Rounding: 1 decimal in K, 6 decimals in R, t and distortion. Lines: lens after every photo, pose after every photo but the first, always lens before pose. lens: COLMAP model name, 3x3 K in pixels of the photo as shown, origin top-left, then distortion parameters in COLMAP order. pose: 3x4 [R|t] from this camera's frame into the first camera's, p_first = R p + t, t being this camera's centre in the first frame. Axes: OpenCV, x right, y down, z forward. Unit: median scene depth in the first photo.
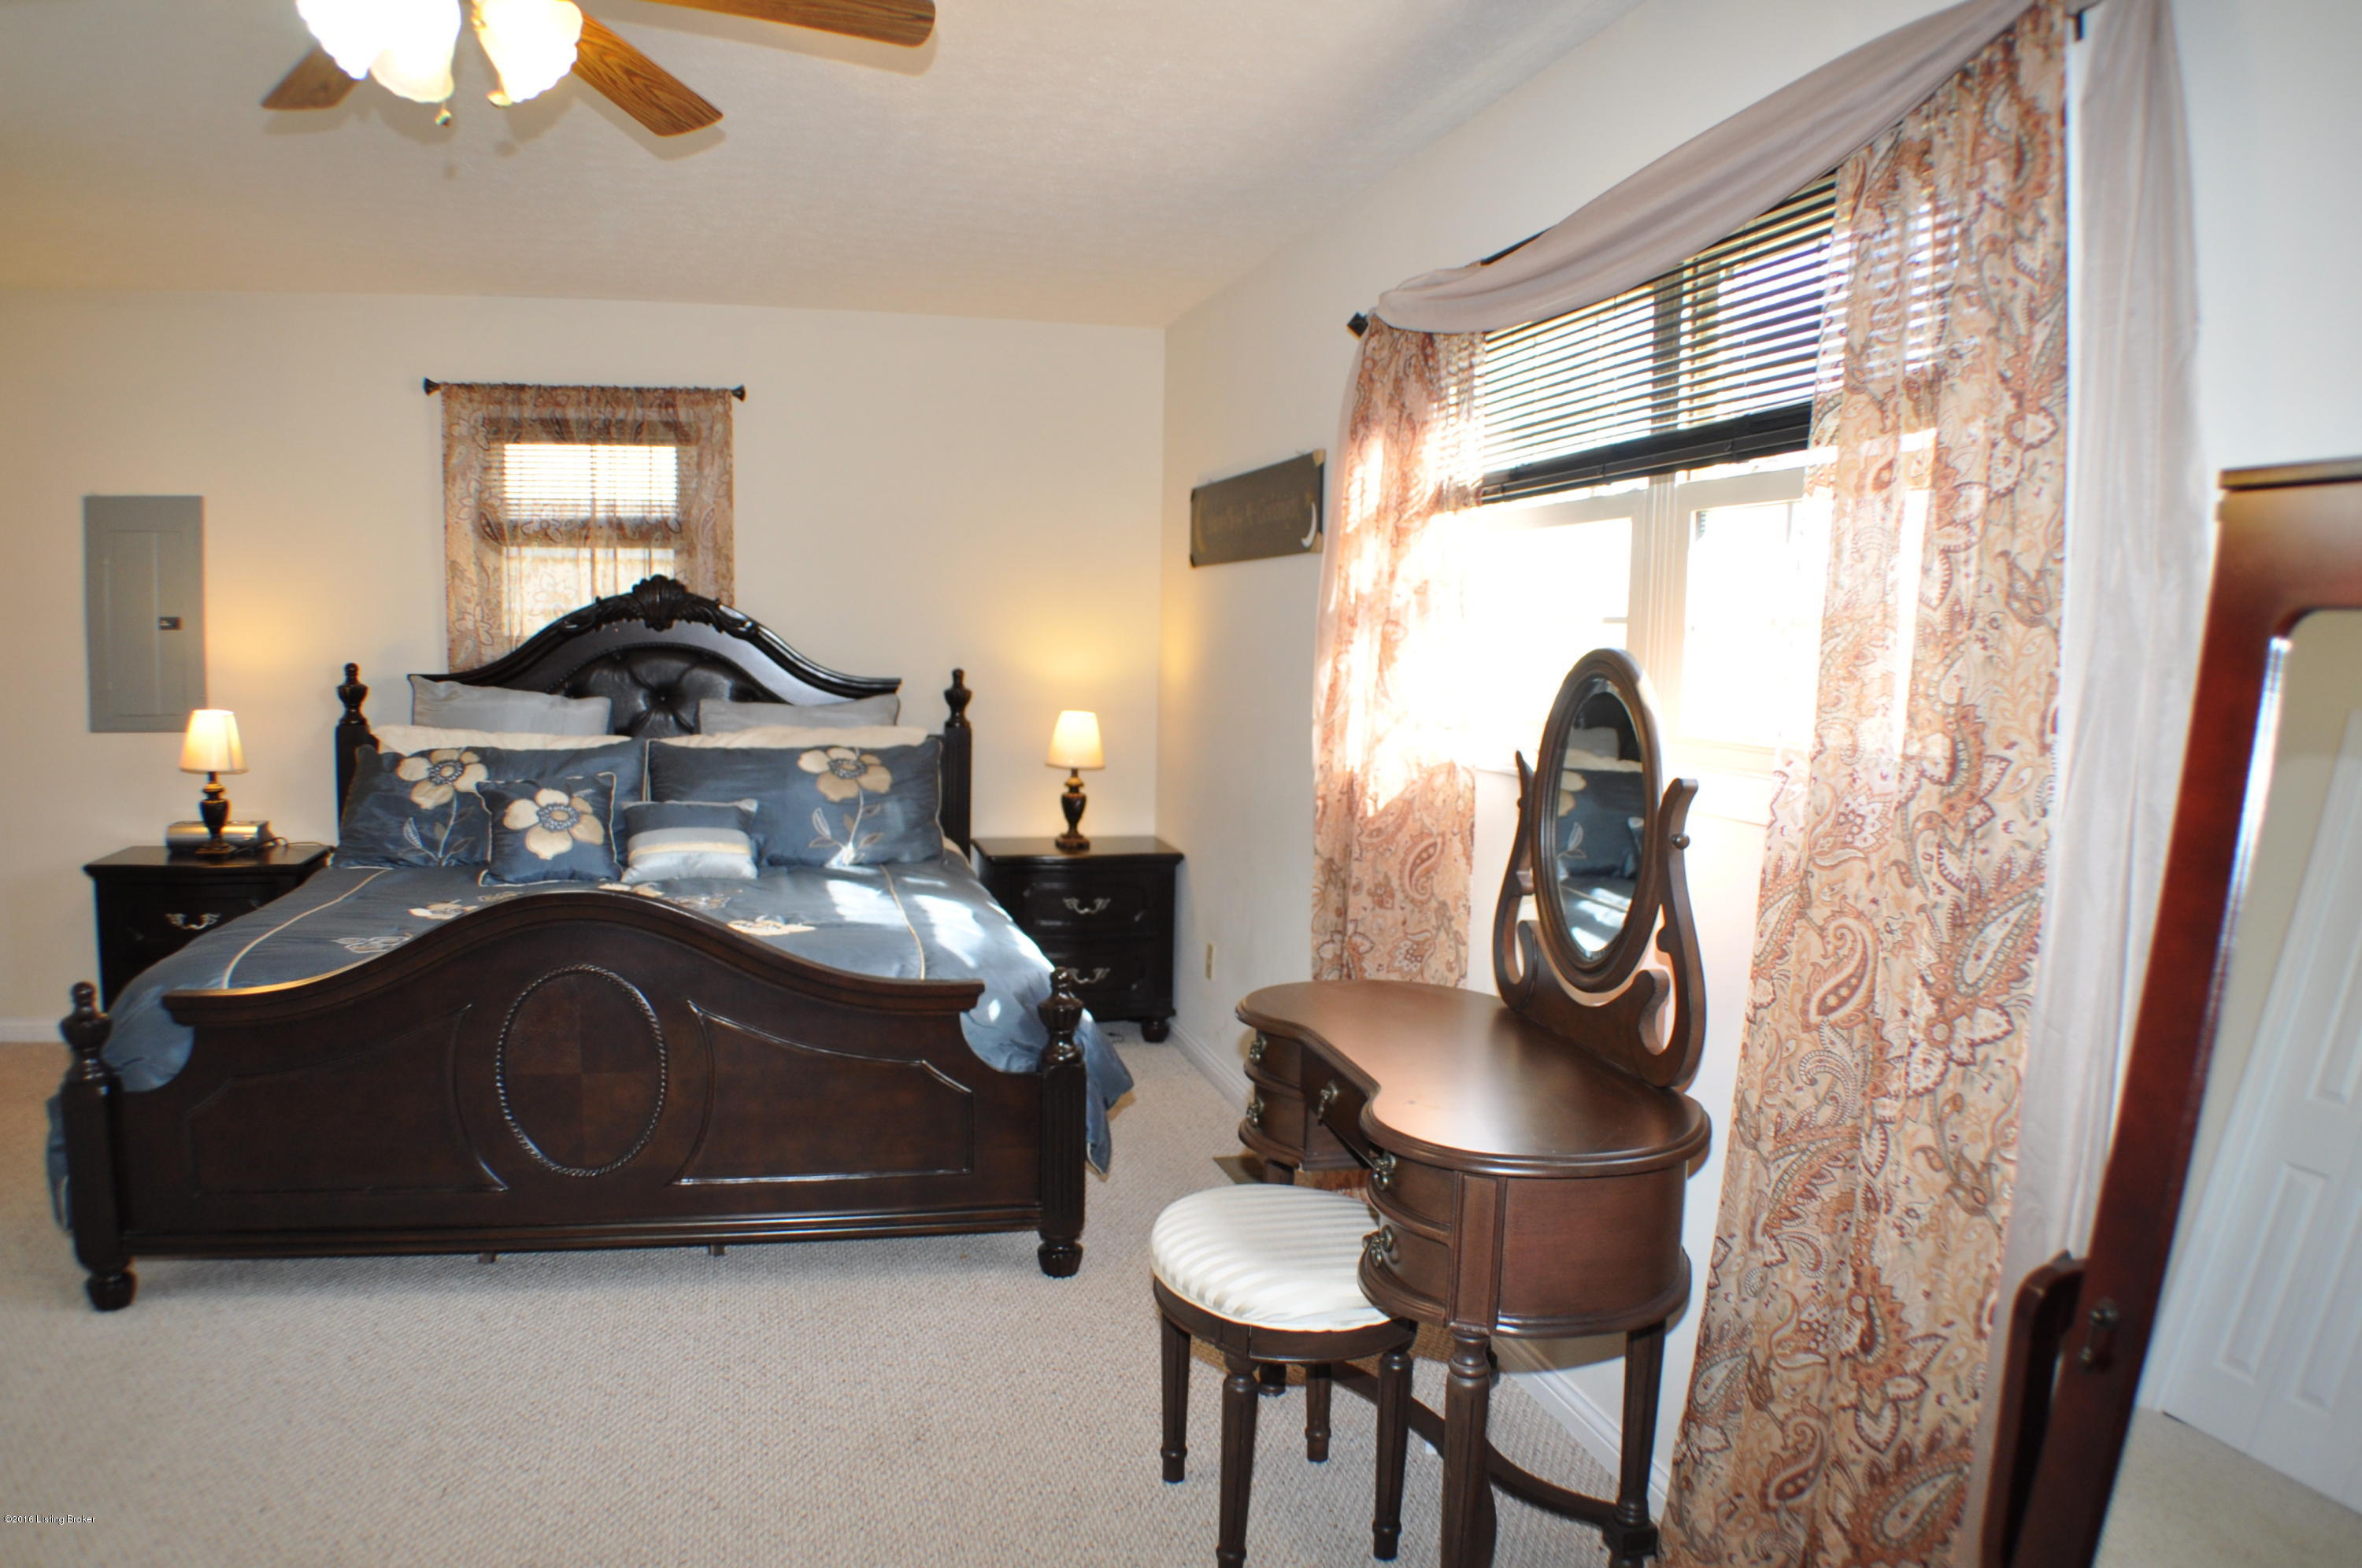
lens RADIAL K [[1630.1, 0, 1181.0], [0, 1630.1, 784.0], [0, 0, 1]] dist [-0.164991, 0.048751]
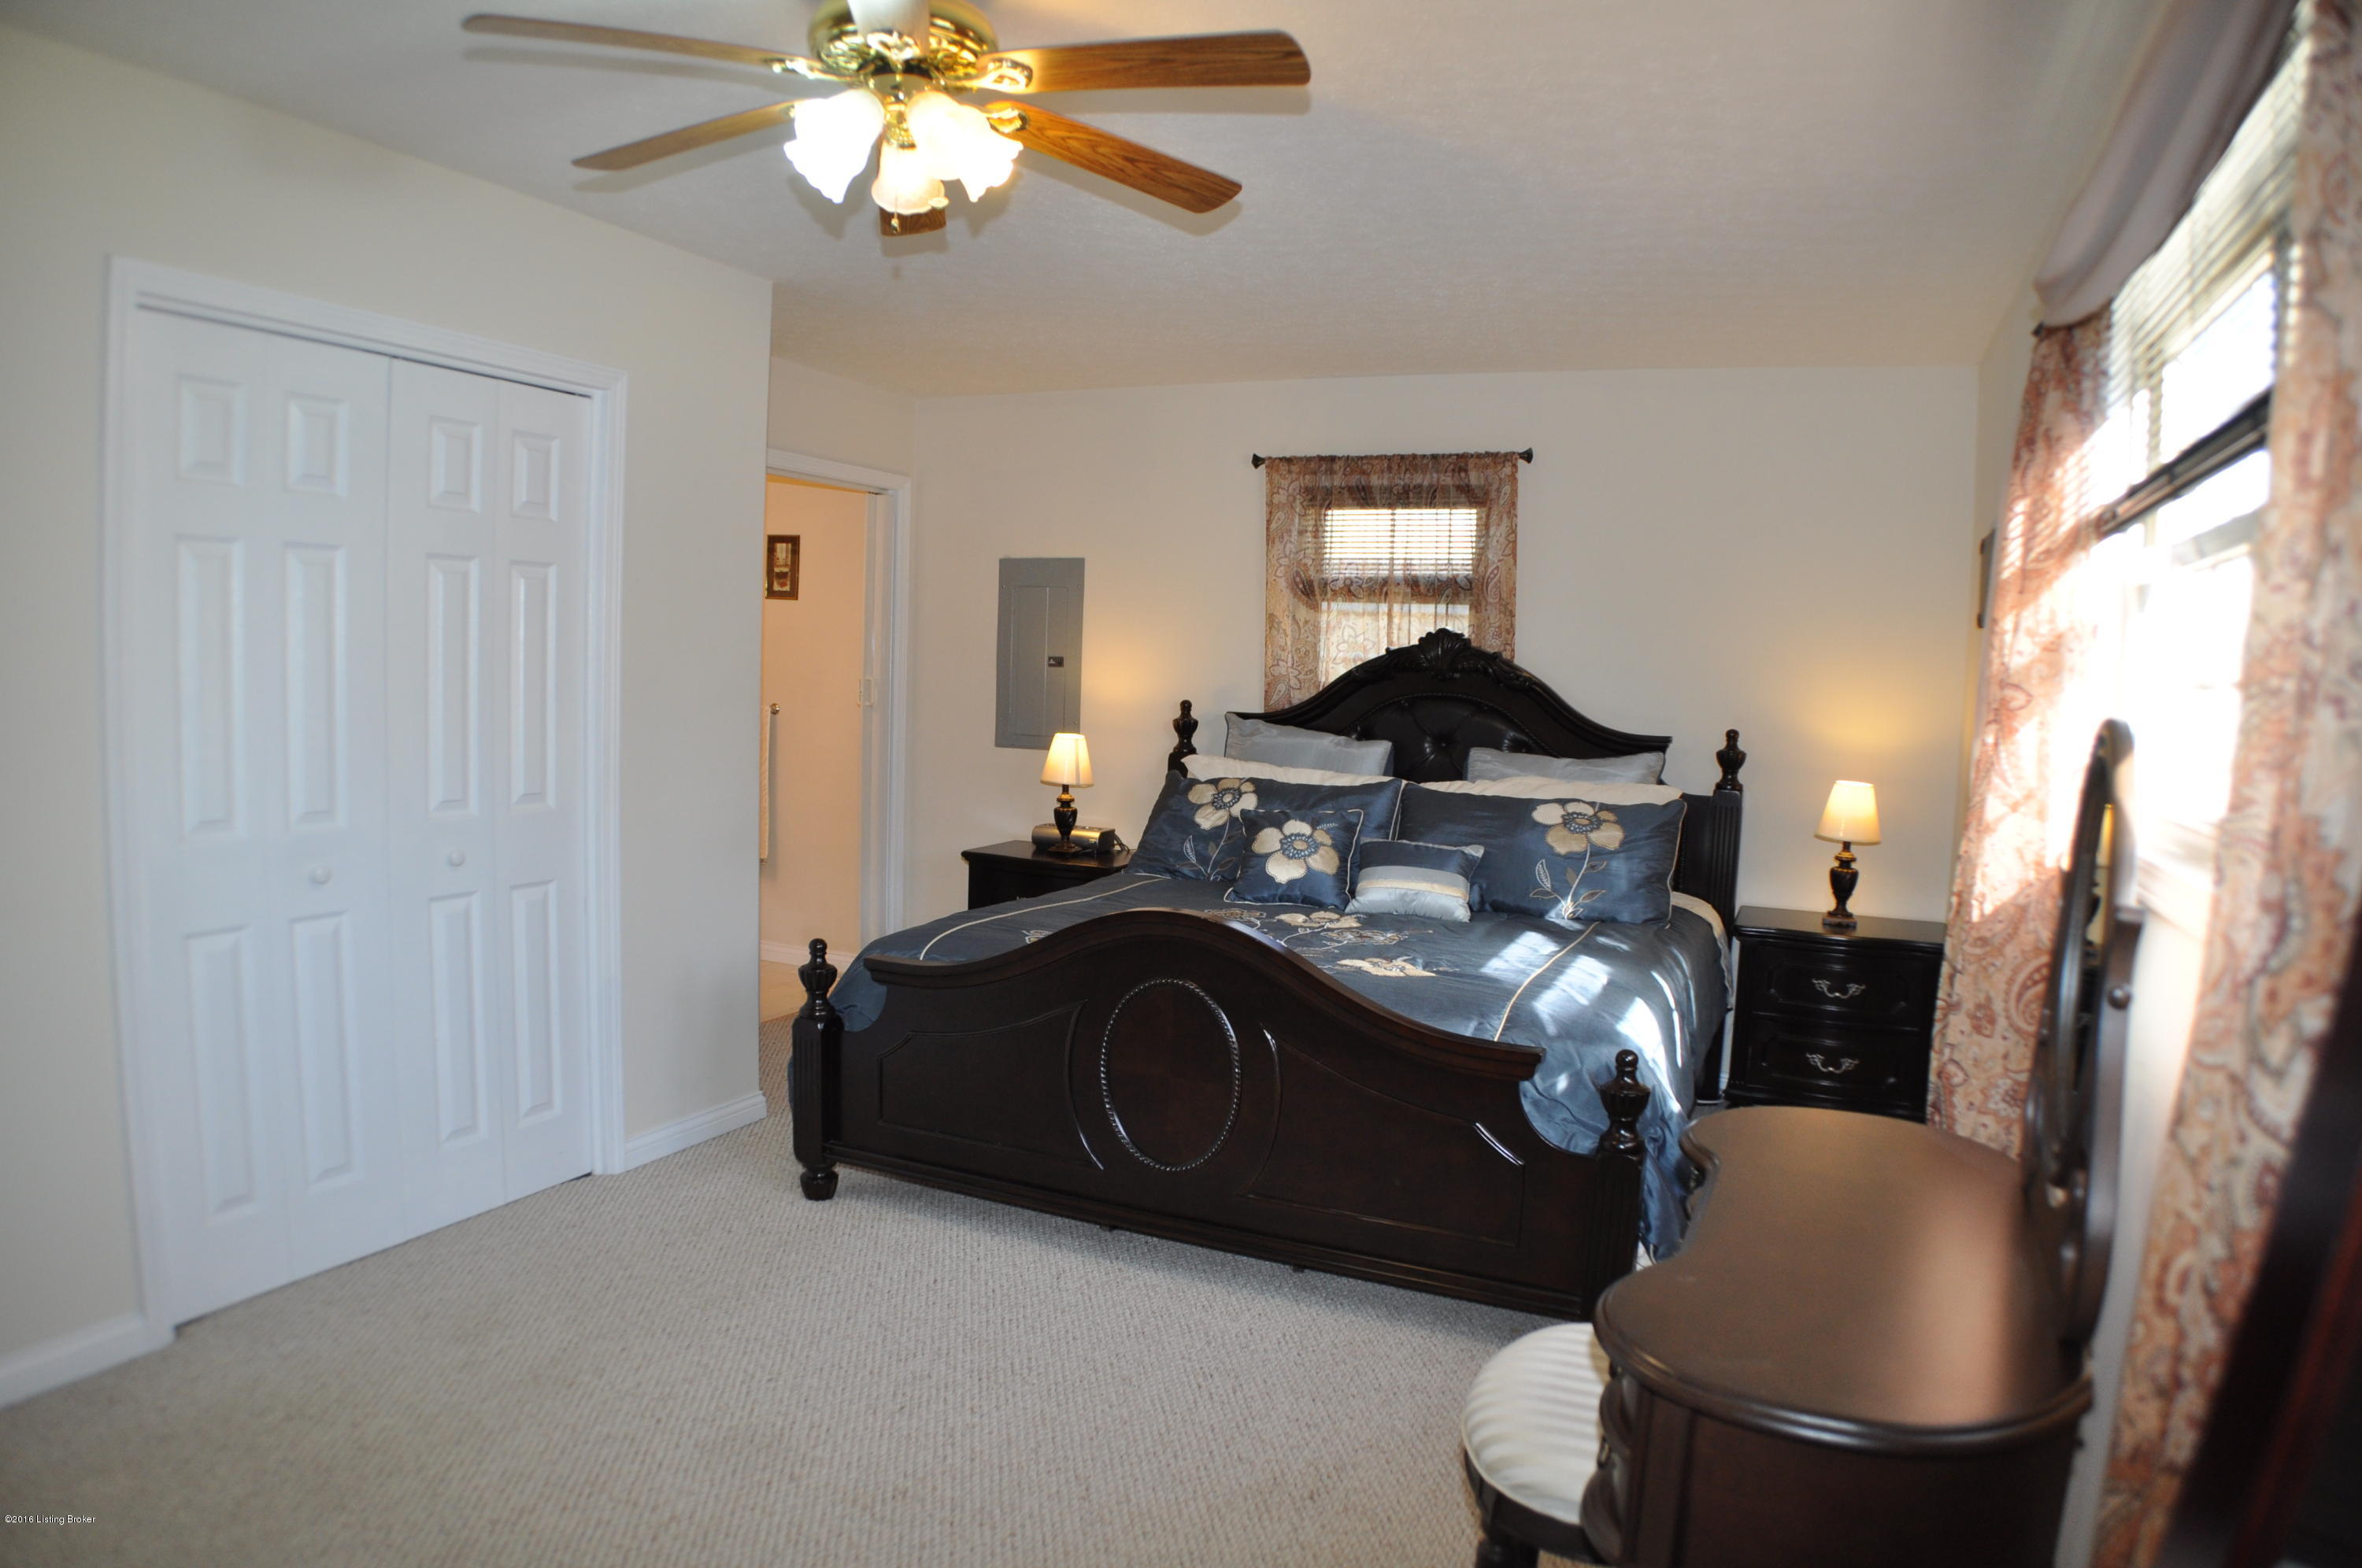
lens RADIAL K [[1493.0, 0, 1181.0], [0, 1493.0, 784.0], [0, 0, 1]] dist [-0.144055, 0.001526]
pose [[0.784110, 0.058814, -0.617829, 0.161861], [-0.078625, 0.996892, -0.004888, -0.009417], [0.615622, 0.052410, 0.786297, 0.124522]]
